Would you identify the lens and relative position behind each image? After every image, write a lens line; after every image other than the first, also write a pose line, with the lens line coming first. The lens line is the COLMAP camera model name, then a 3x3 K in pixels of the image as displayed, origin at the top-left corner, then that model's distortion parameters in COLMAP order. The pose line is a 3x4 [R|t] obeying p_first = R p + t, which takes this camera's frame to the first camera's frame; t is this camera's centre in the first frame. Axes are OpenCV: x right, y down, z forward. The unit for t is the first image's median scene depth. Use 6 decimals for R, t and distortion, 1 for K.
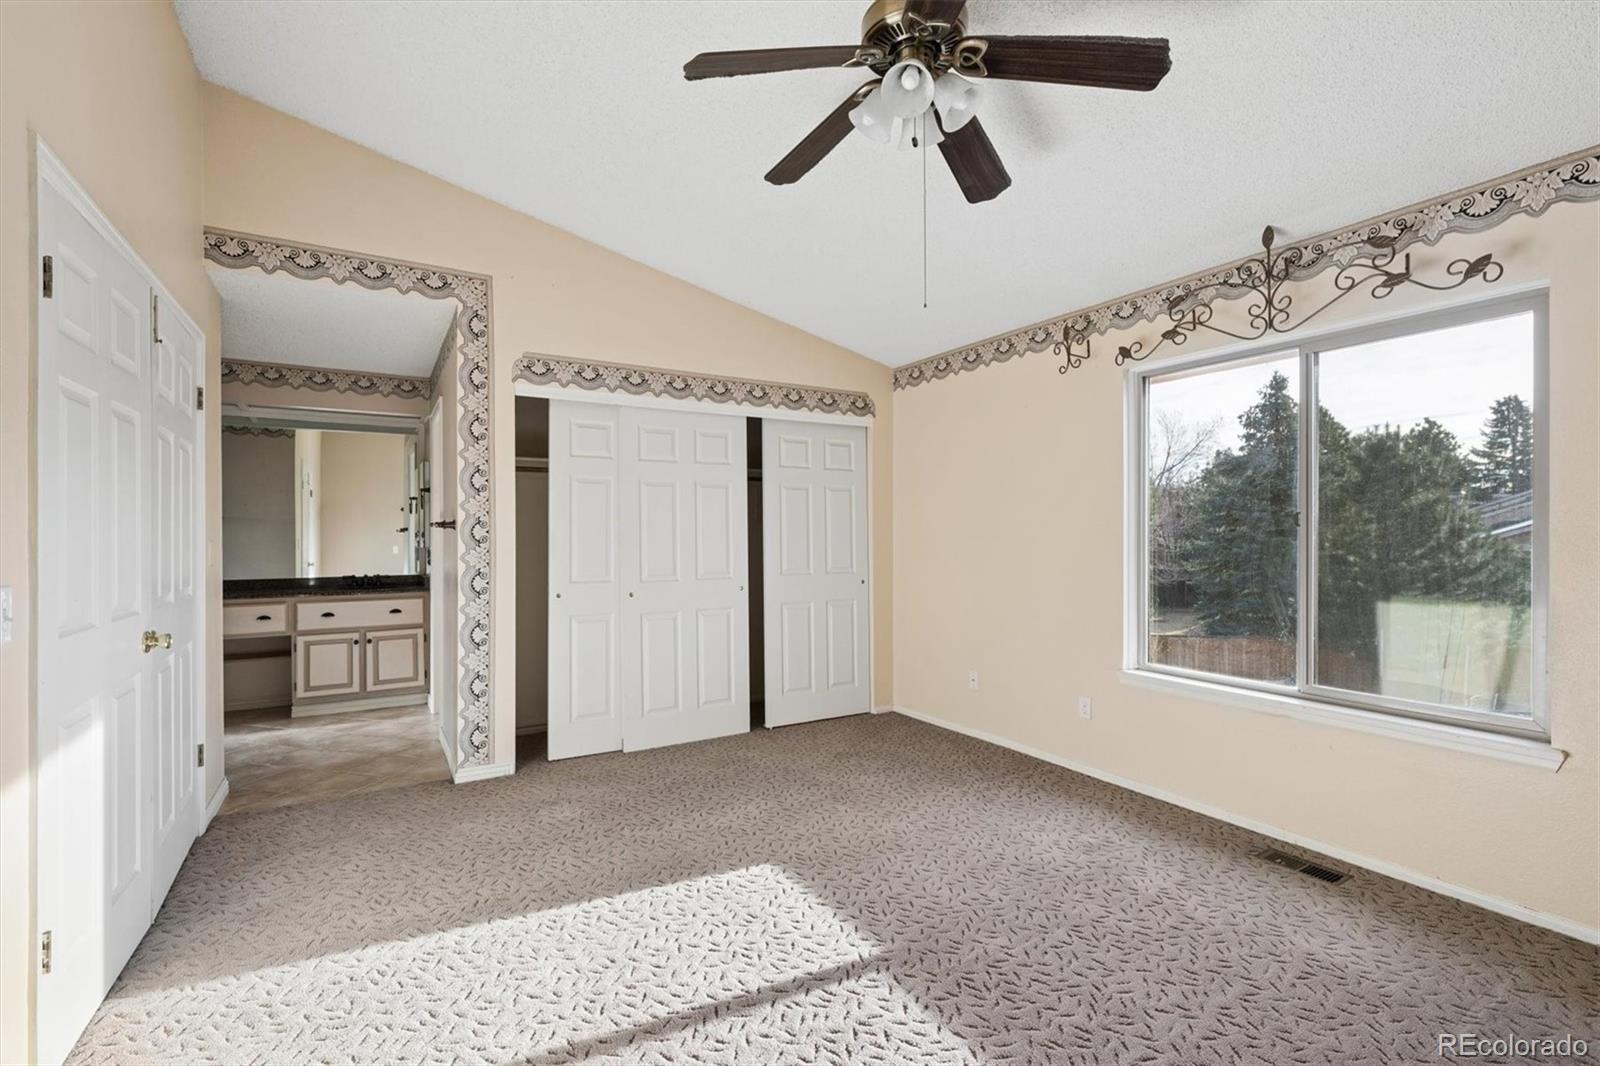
lens RADIAL K [[744.3, 0, 806.2], [0, 744.3, 524.6], [0, 0, 1]] dist [0.002662, 0.000039]
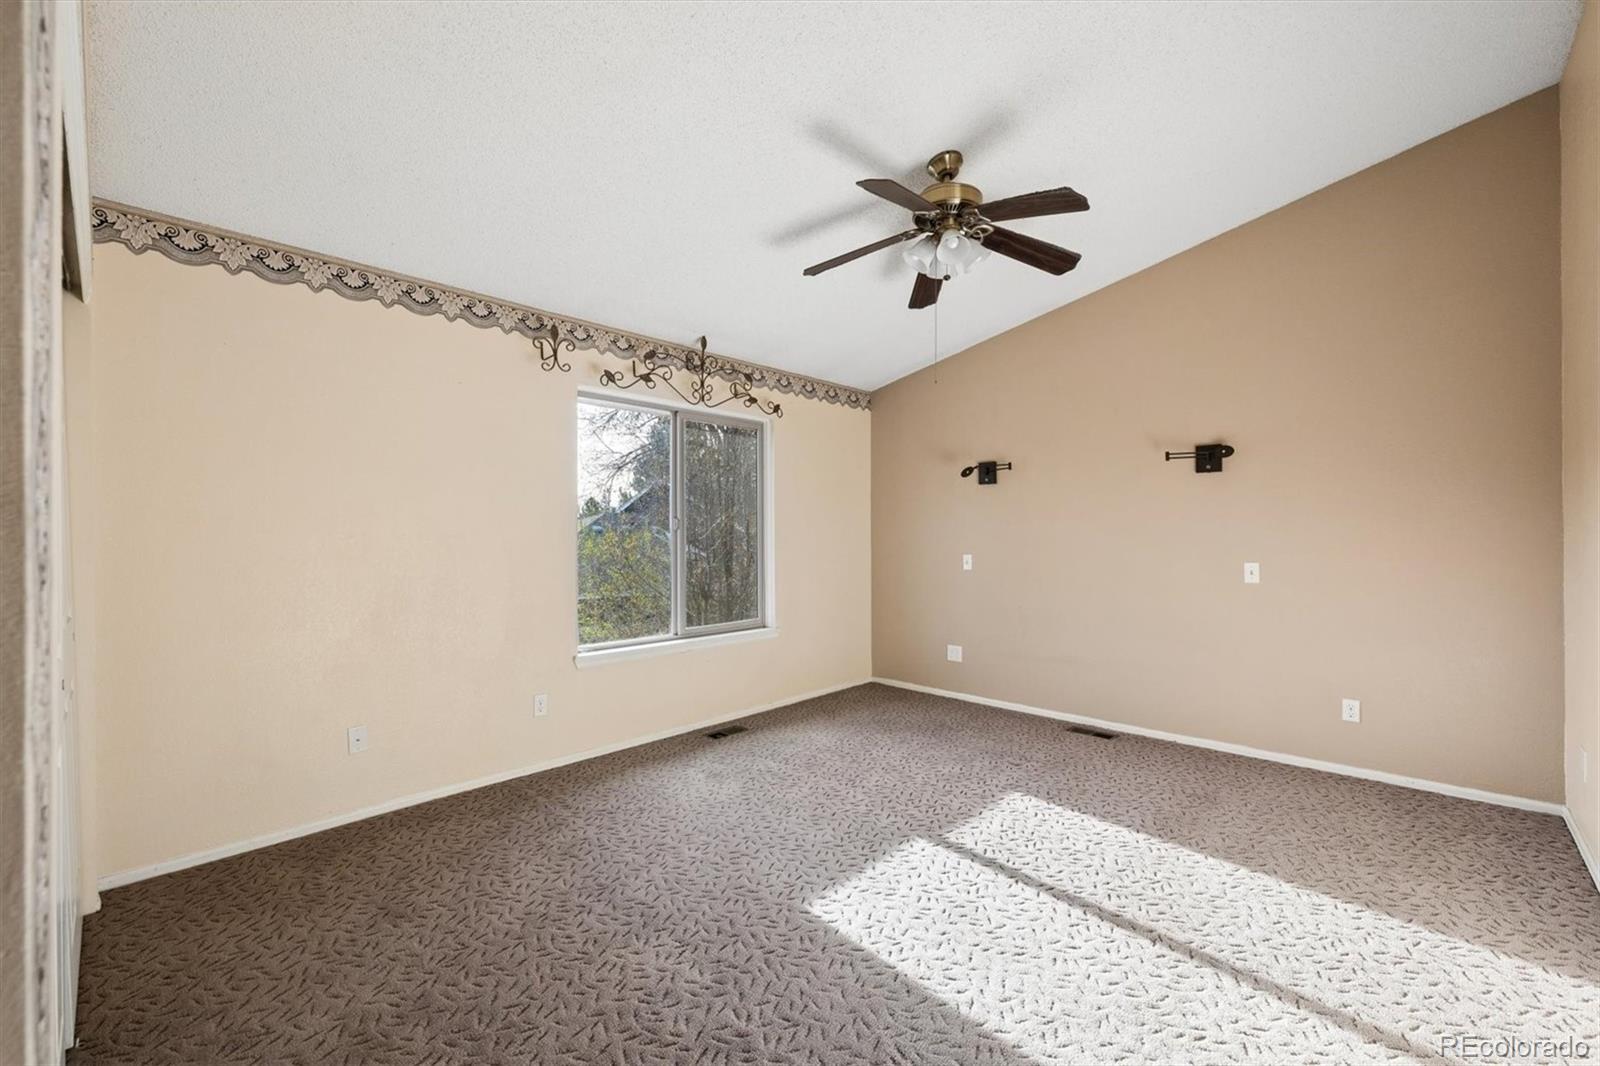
lens RADIAL K [[659.4, 0, 794.2], [0, 659.4, 537.6], [0, 0, 1]] dist [-0.001006, 0.000799]
pose [[-0.275159, 0.008214, 0.961364, -0.747600], [-0.001489, 0.999959, -0.008970, 0.033828], [-0.961398, -0.003899, -0.275135, 1.182396]]
